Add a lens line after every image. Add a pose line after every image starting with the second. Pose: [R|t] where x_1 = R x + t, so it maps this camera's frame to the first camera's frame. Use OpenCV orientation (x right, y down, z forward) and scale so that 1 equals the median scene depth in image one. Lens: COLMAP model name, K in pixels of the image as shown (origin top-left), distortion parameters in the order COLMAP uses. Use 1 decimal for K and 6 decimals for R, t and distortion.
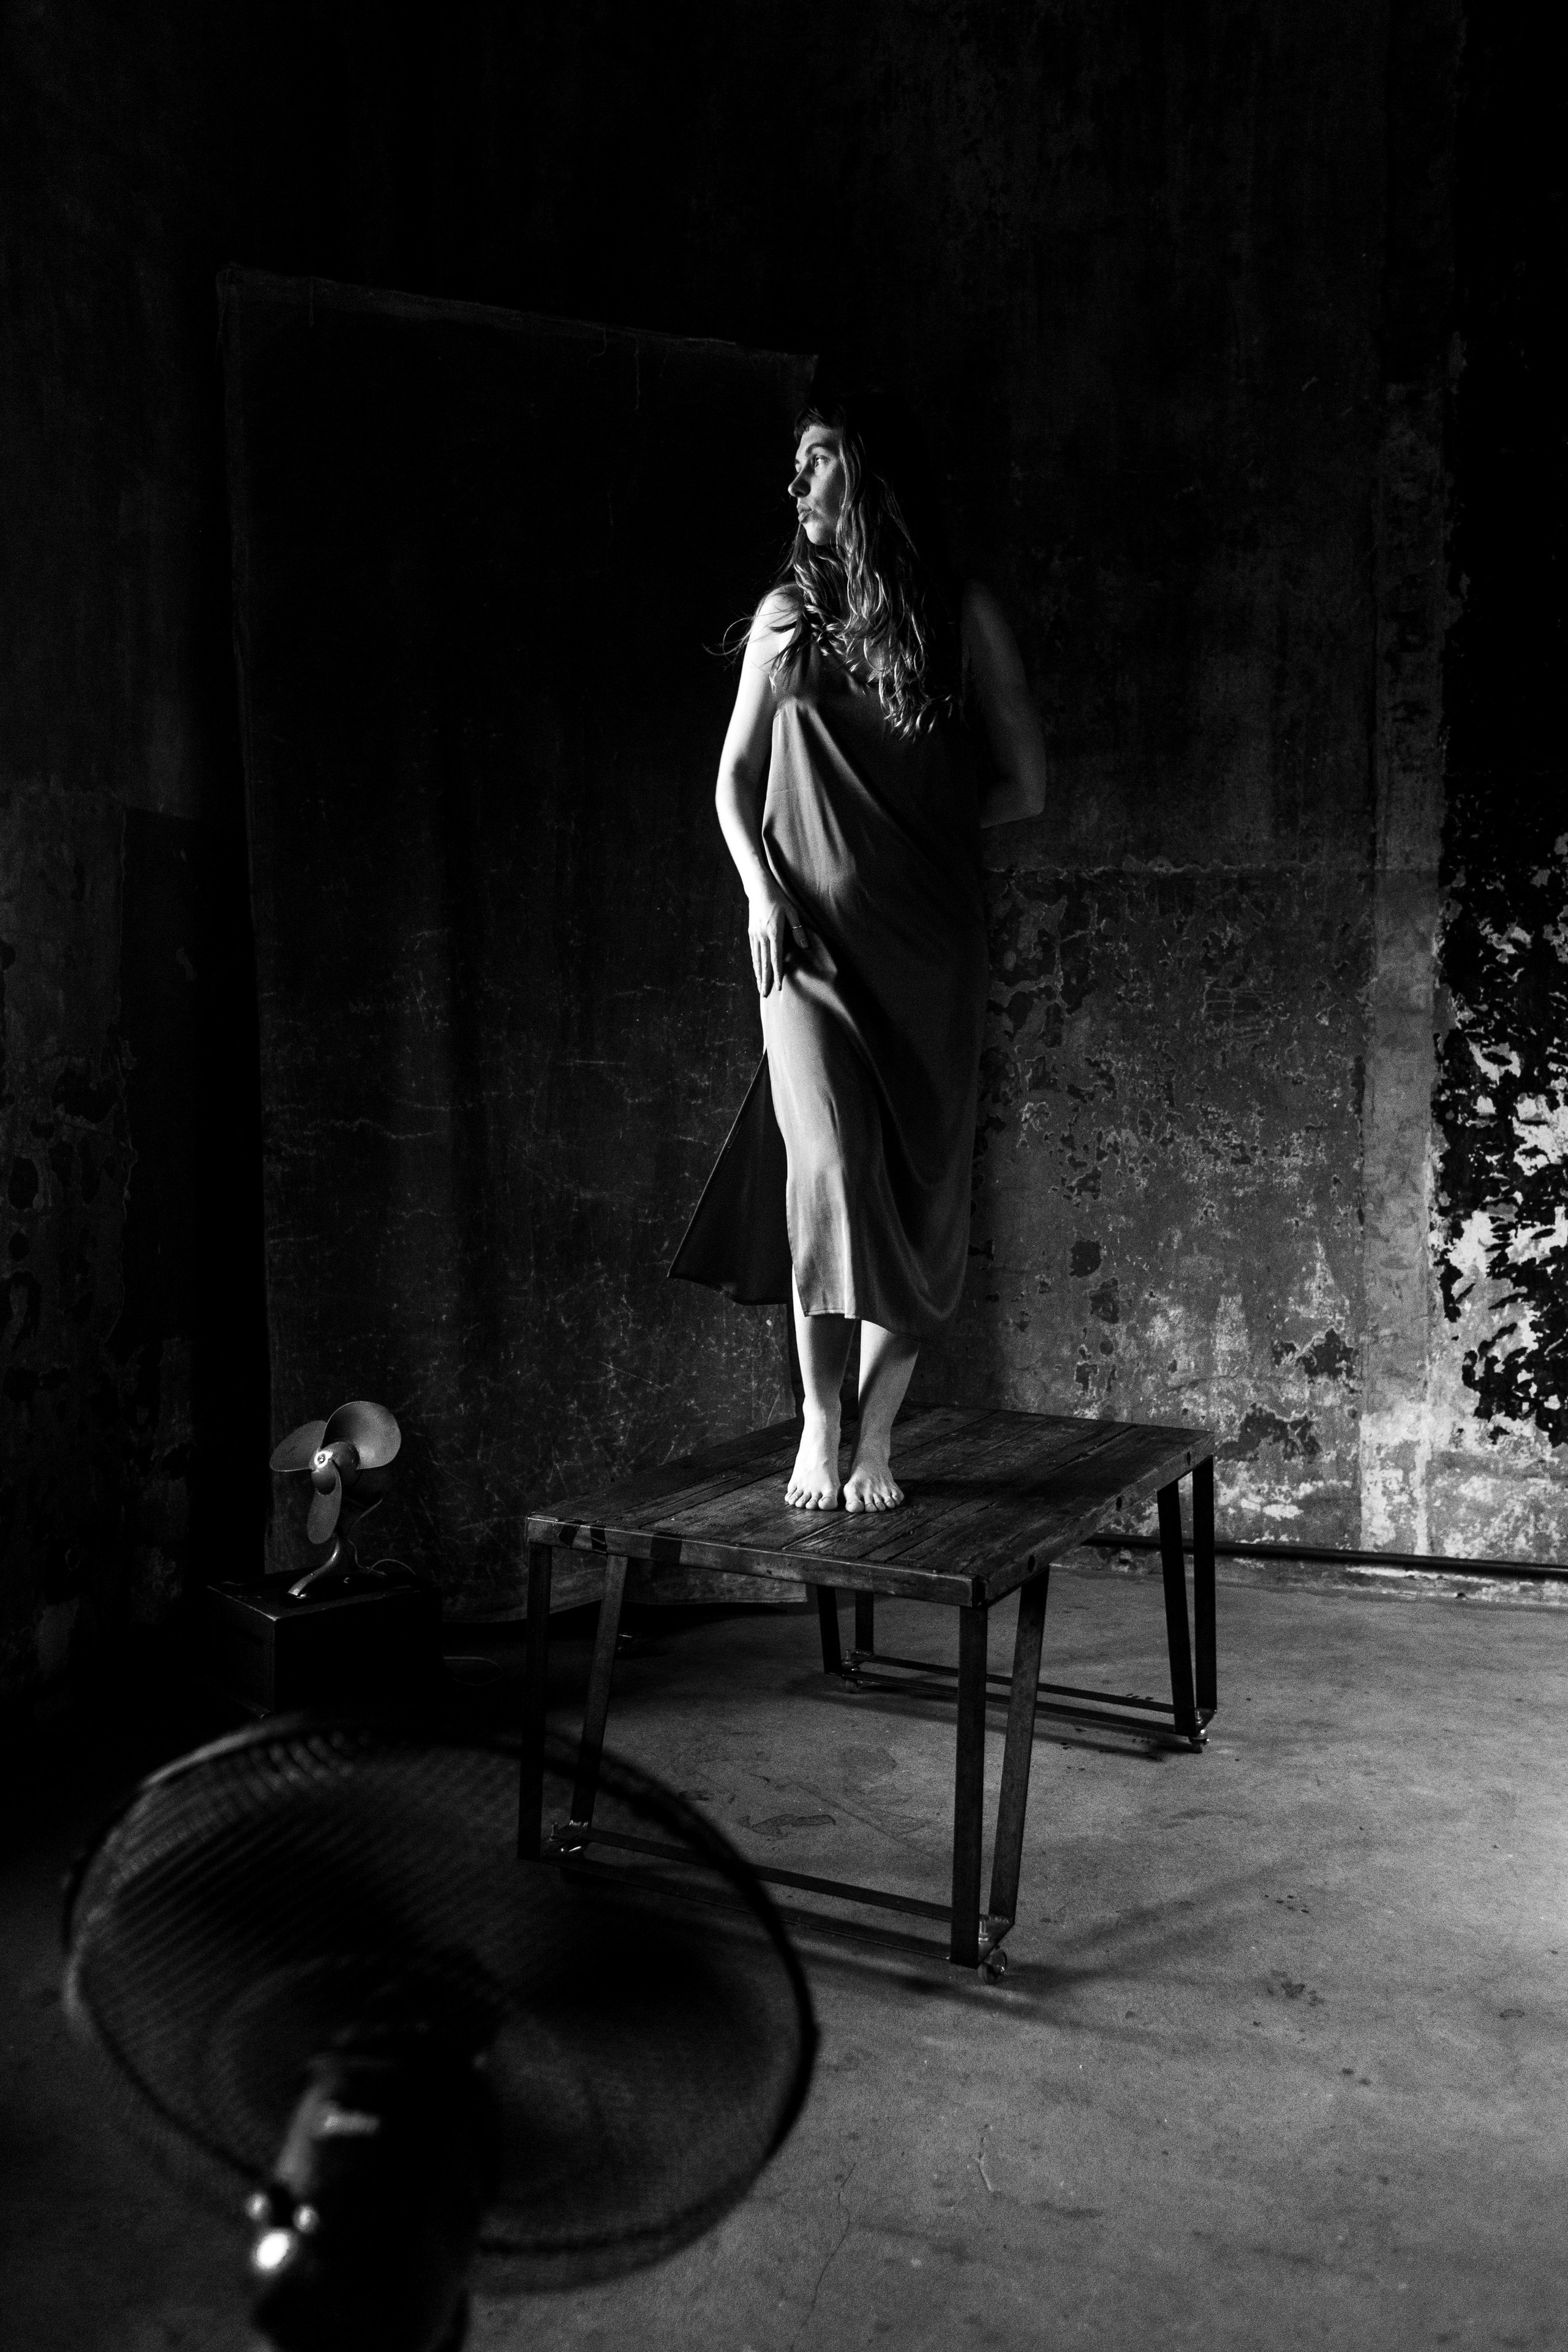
lens RADIAL K [[1800.7, 0, 784.0], [0, 1800.7, 1174.9], [0, 0, 1]] dist [-0.001006, 0.008812]
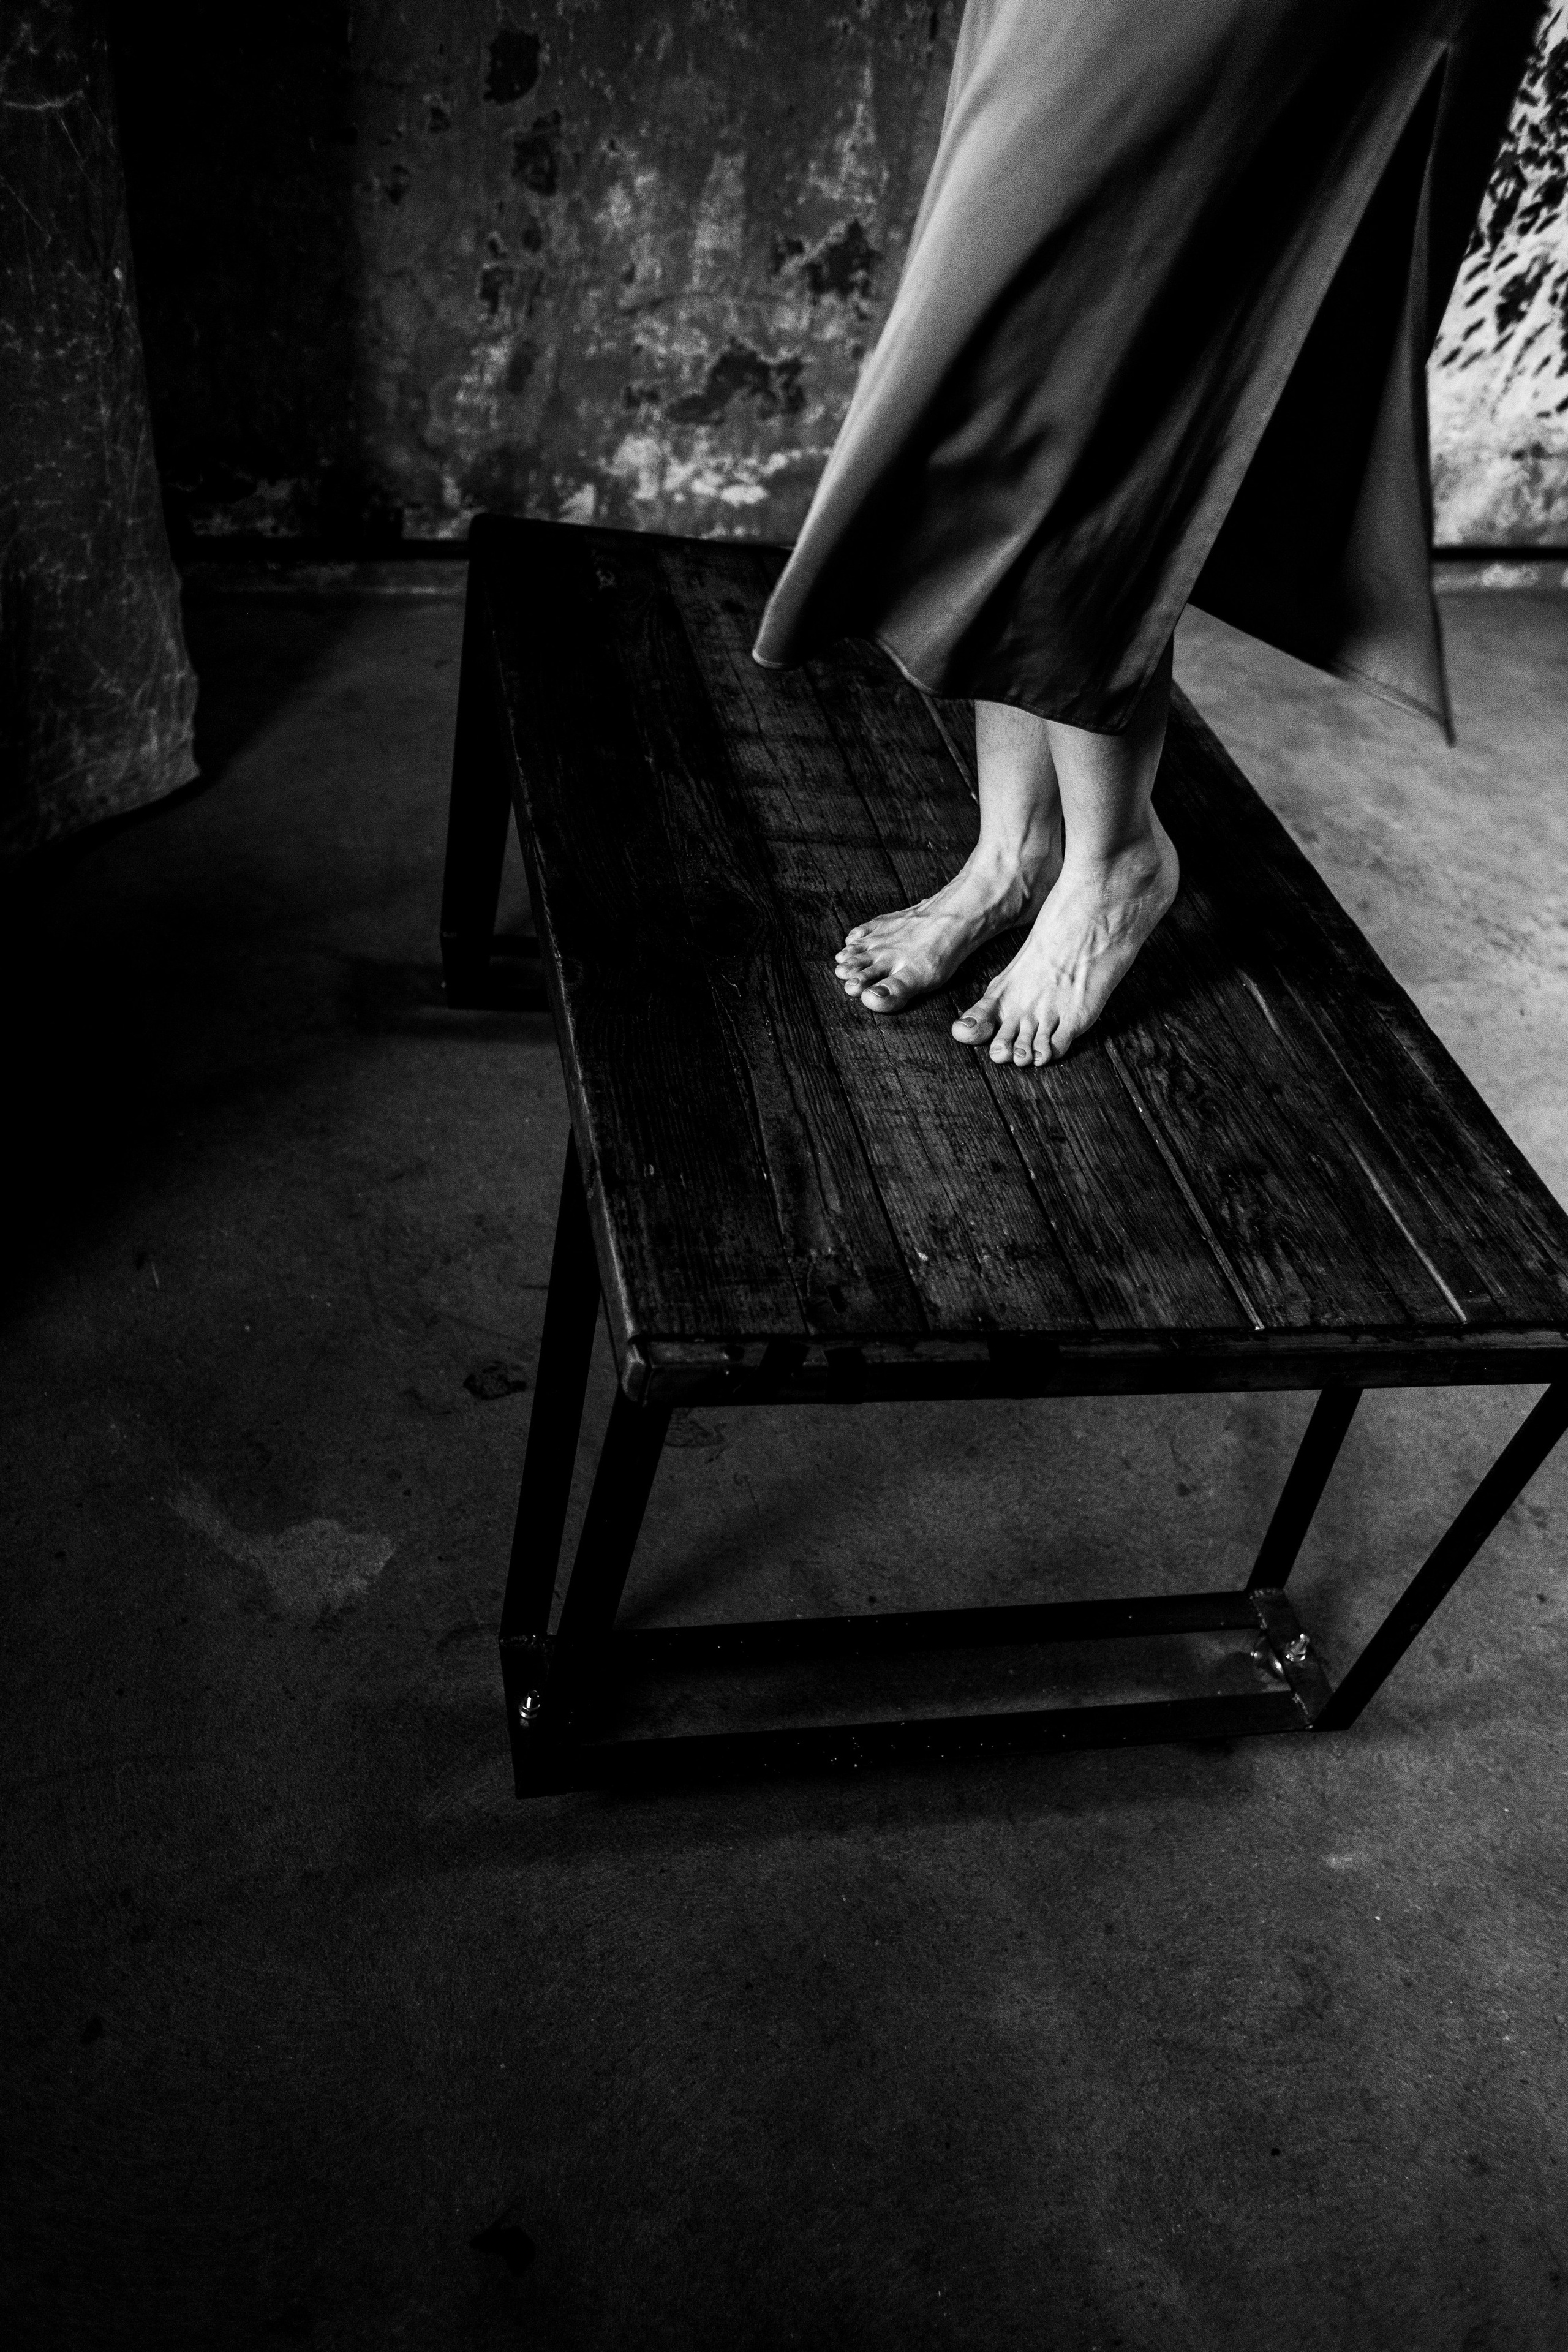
lens RADIAL K [[1800.7, 0, 783.9], [0, 1800.7, 1177.5], [0, 0, 1]] dist [-0.001006, 0.008812]
pose [[0.776661, -0.299315, 0.554264, -0.184946], [-0.147484, 0.769036, 0.621959, -0.050080], [-0.612410, -0.564796, 0.553136, 0.446131]]
